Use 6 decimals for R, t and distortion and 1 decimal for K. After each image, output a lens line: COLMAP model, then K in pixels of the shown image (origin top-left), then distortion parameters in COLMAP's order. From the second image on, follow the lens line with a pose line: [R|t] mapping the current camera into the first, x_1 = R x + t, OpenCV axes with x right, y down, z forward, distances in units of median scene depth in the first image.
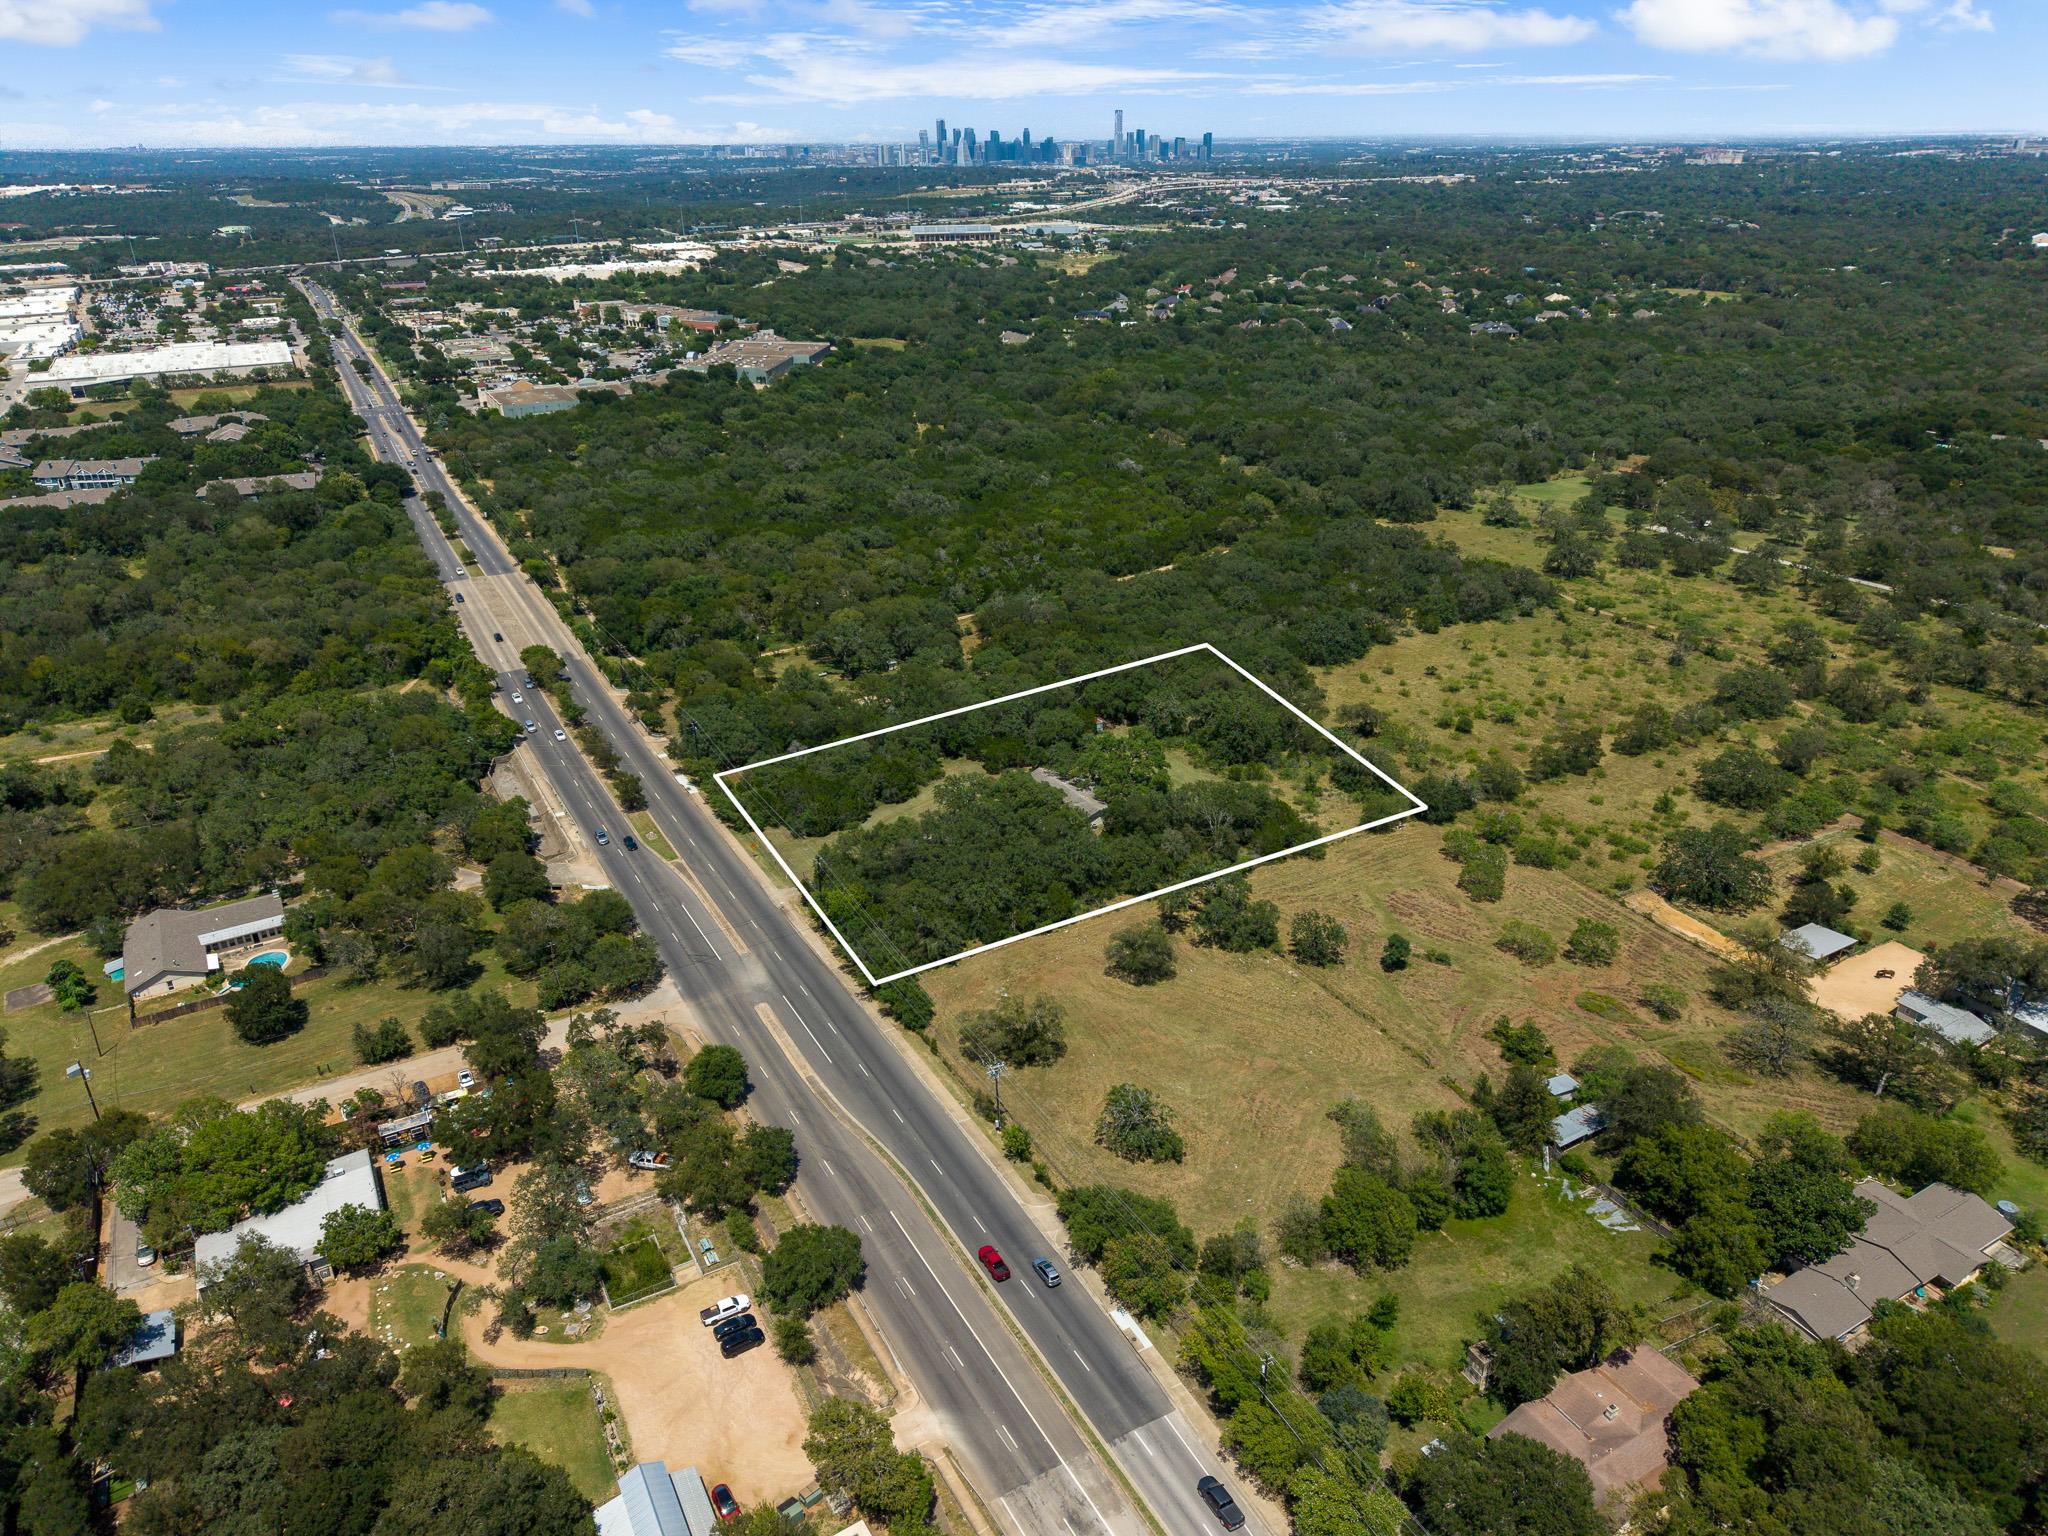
lens RADIAL K [[1363.7, 0, 1028.0], [0, 1363.7, 766.9], [0, 0, 1]] dist [0.013194, -0.003636]
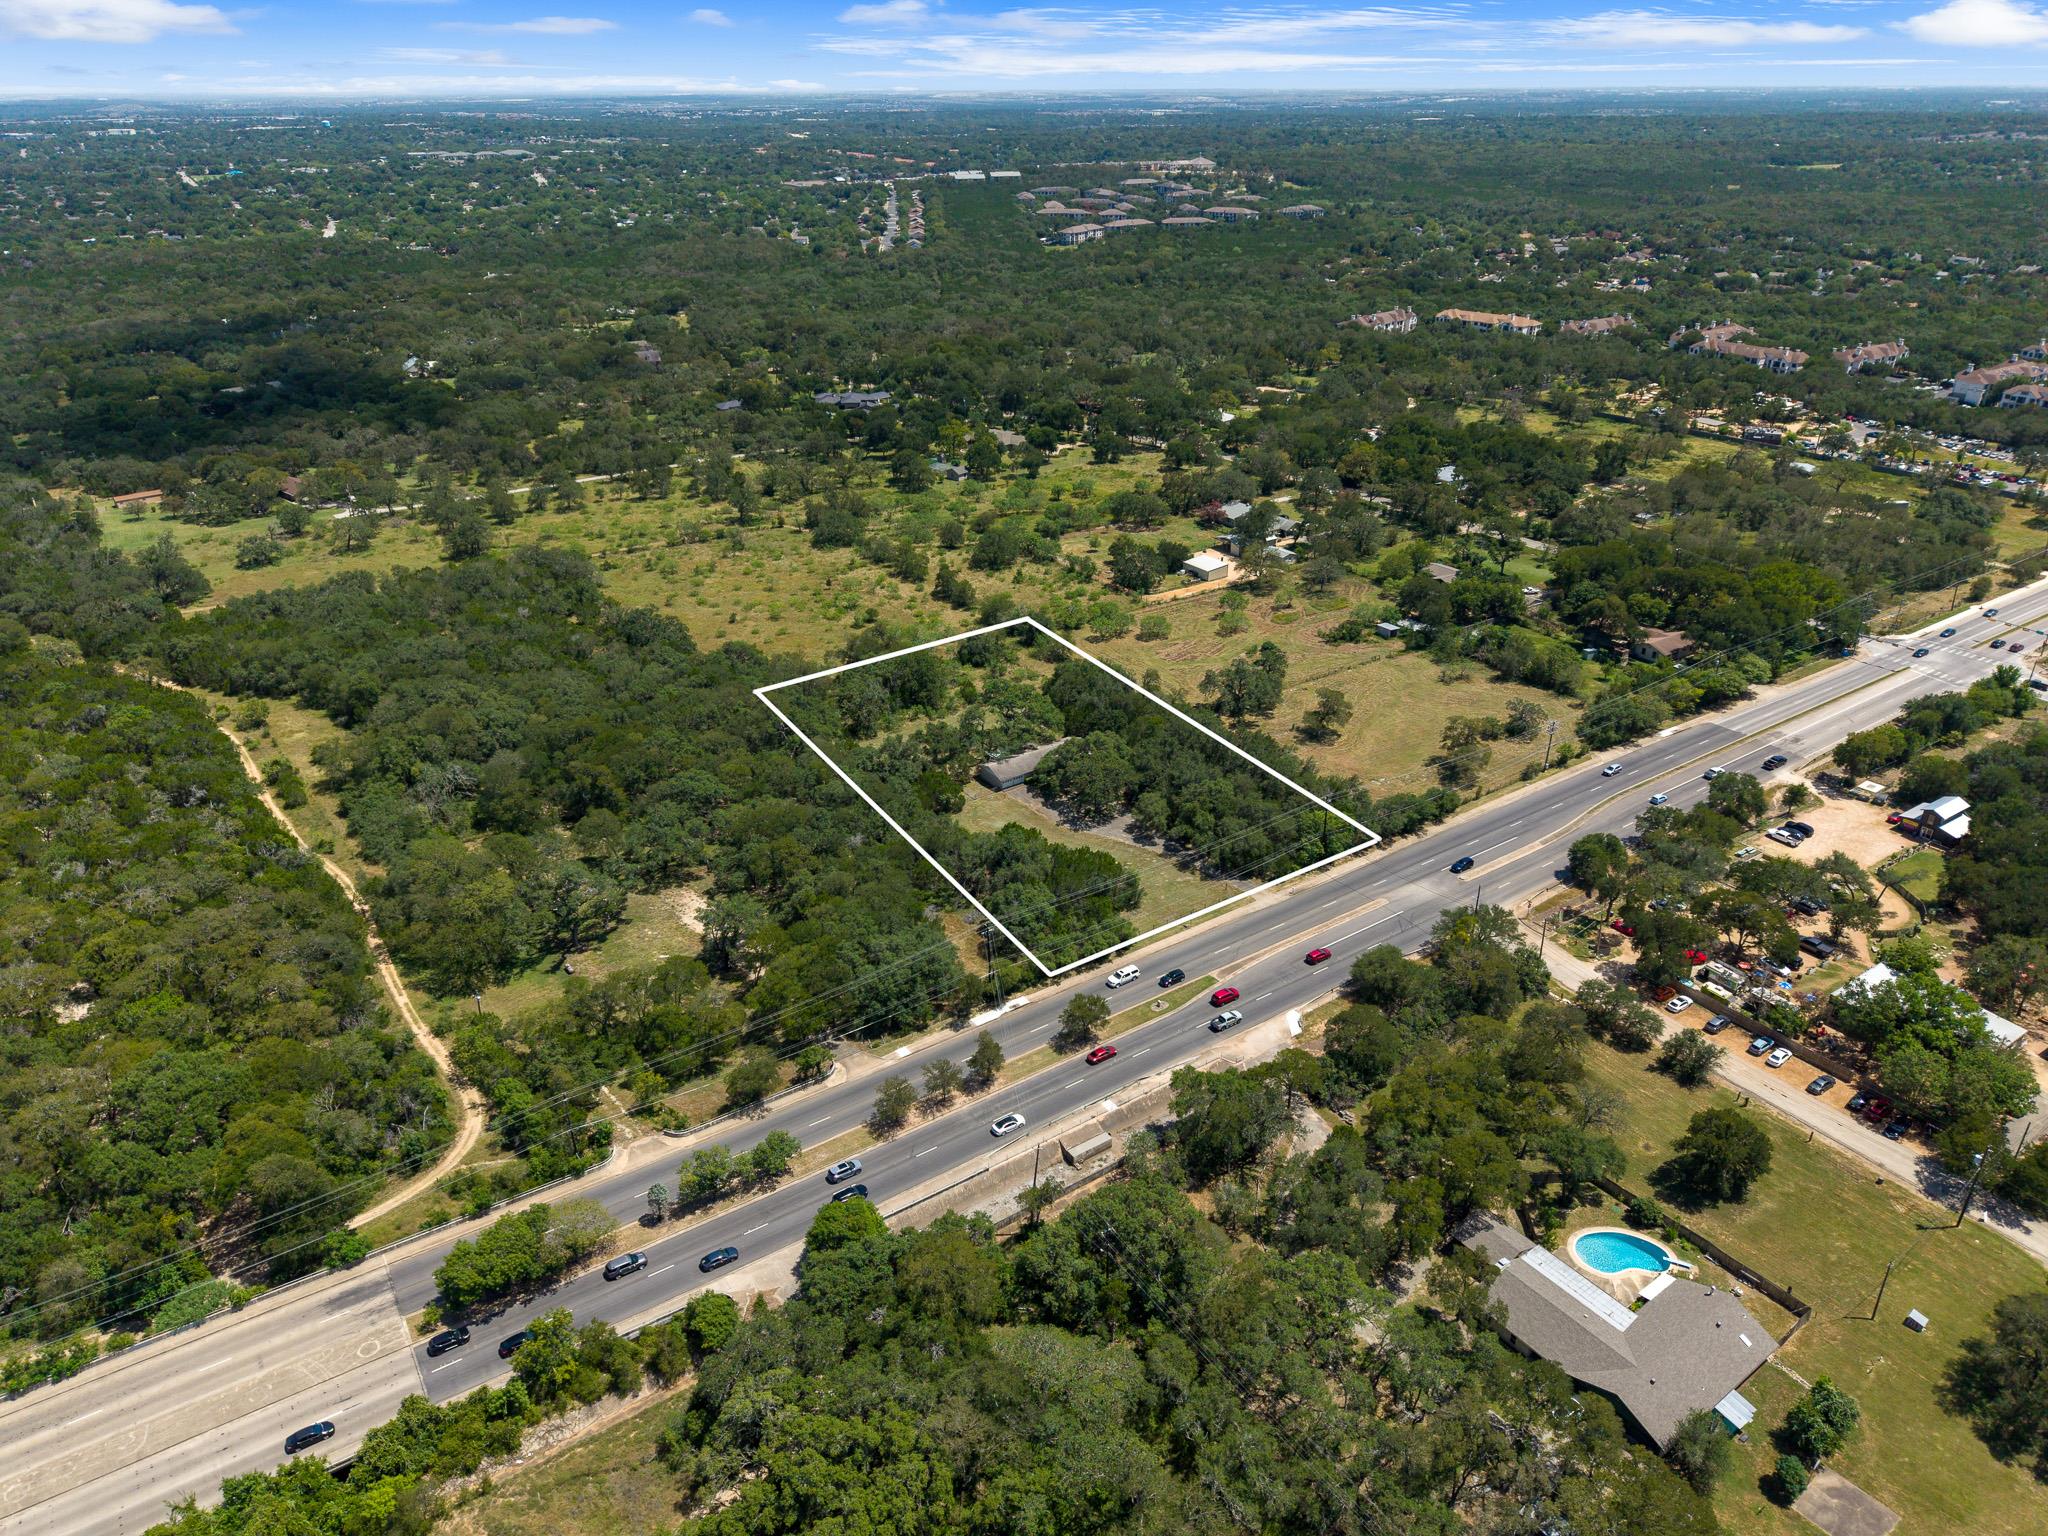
lens RADIAL K [[1363.7, 0, 1028.0], [0, 1363.7, 766.9], [0, 0, 1]] dist [0.013194, -0.003636]
pose [[-0.075674, -0.438014, 0.895778, -0.673650], [0.425814, 0.798126, 0.426237, -0.313054], [-0.901641, 0.413690, 0.126115, 0.681823]]
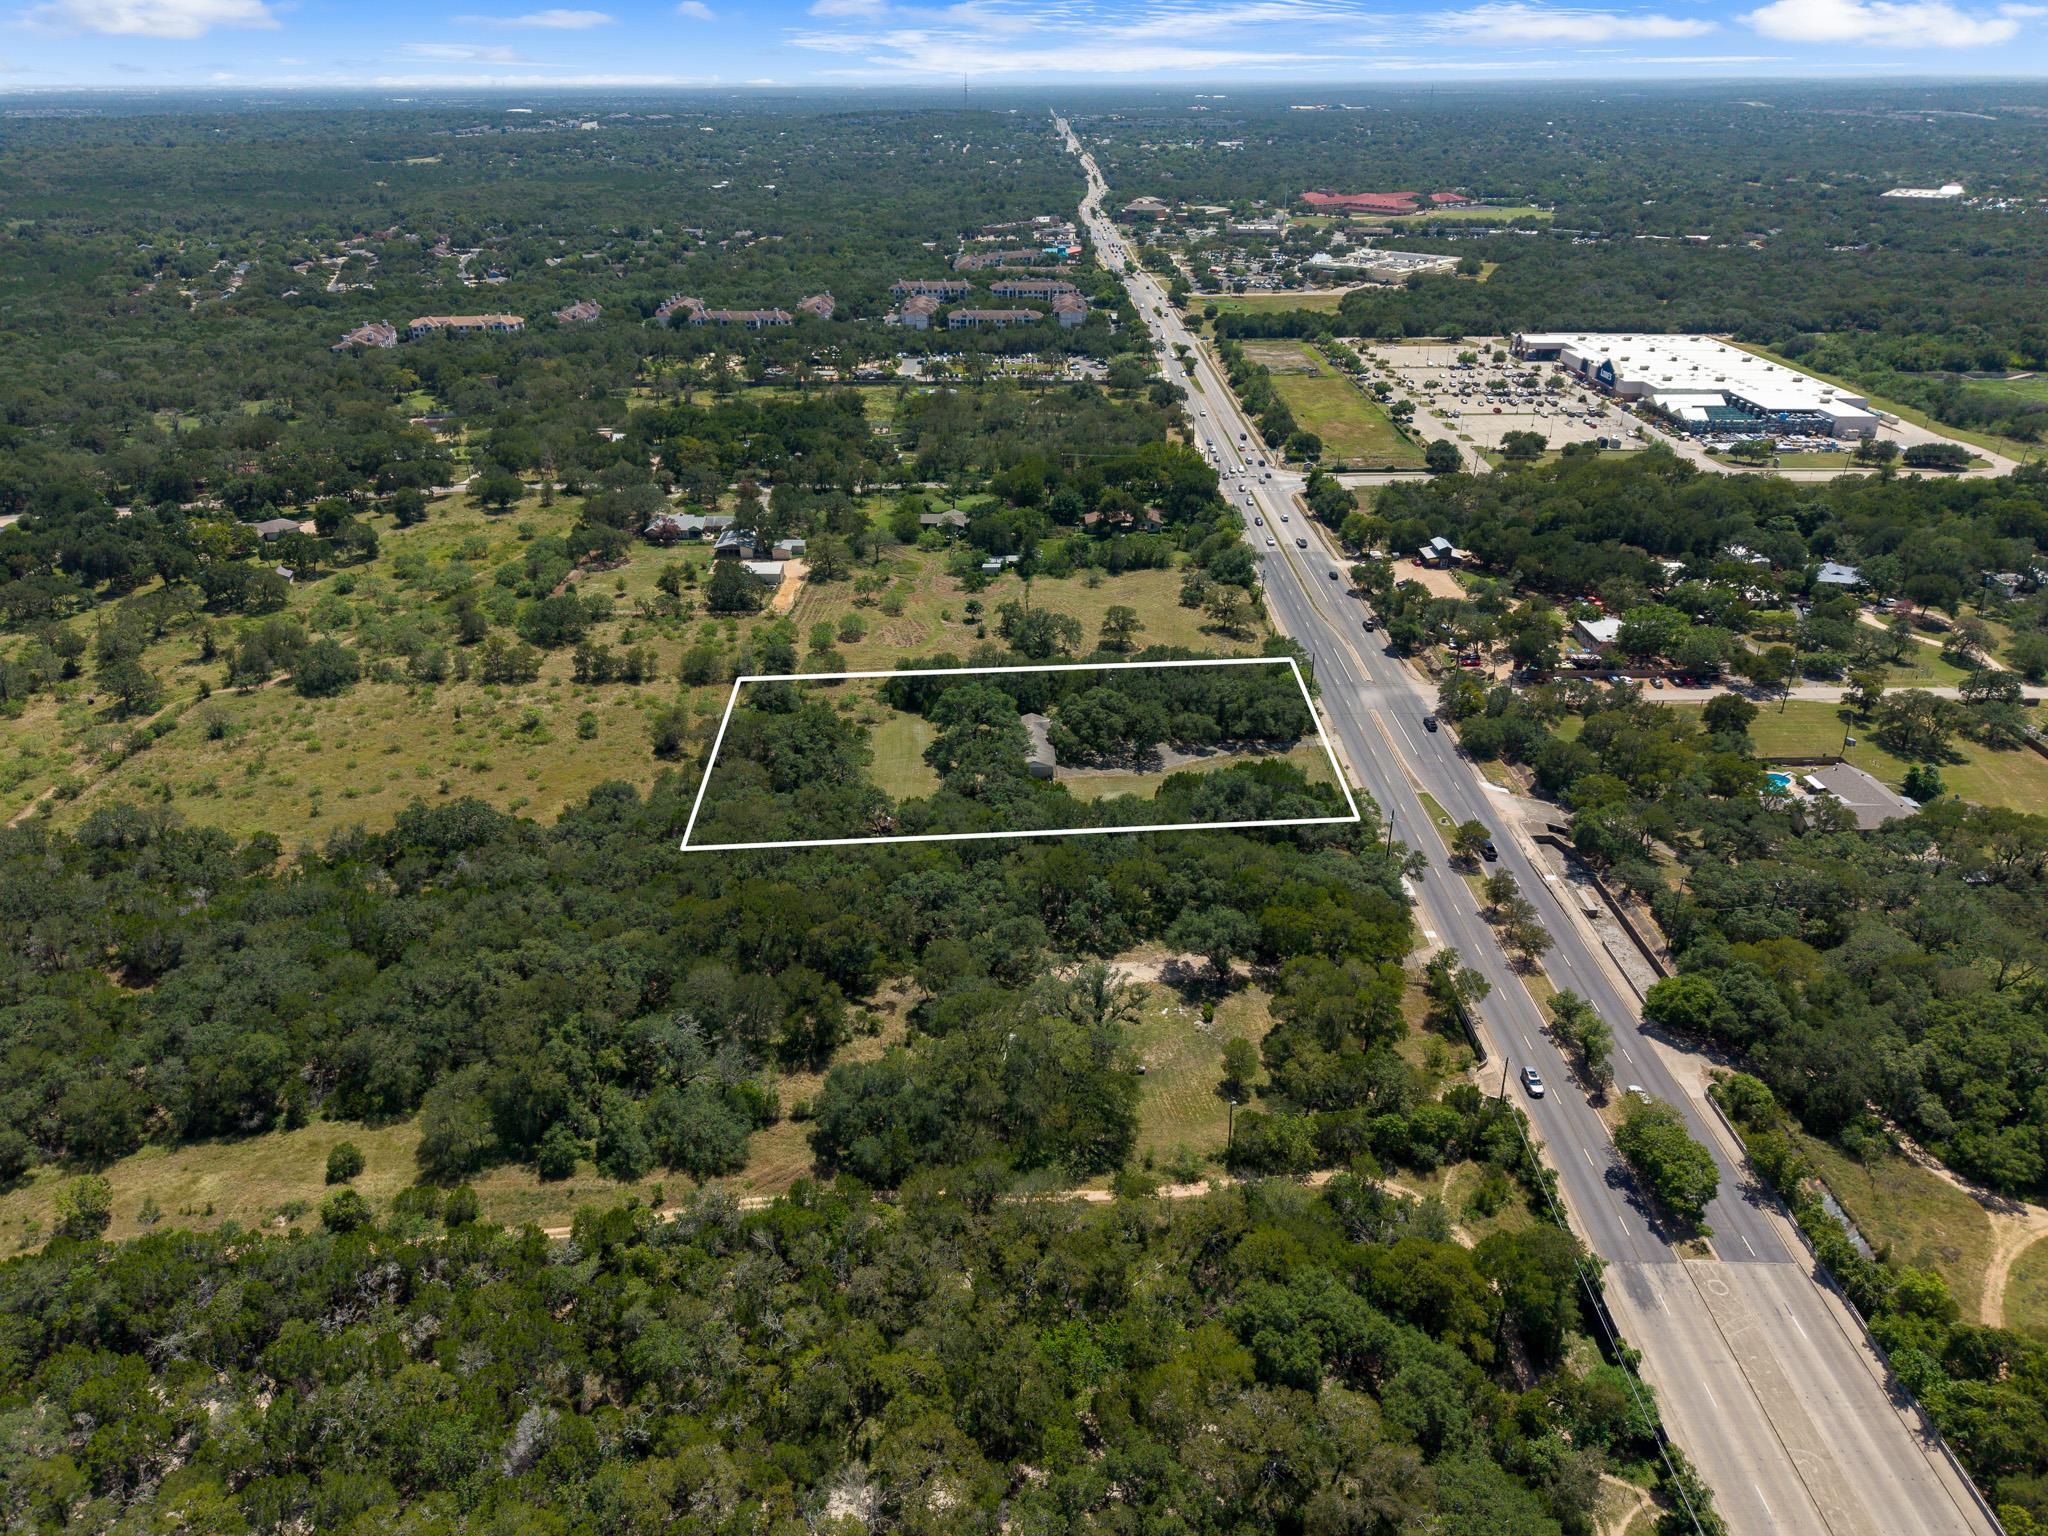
lens RADIAL K [[1363.7, 0, 1028.0], [0, 1363.7, 766.9], [0, 0, 1]] dist [0.013194, -0.003636]
pose [[-0.875069, -0.213210, 0.434507, -0.321145], [0.207433, 0.645904, 0.734697, -0.559375], [-0.437295, 0.733041, -0.520983, 1.200077]]
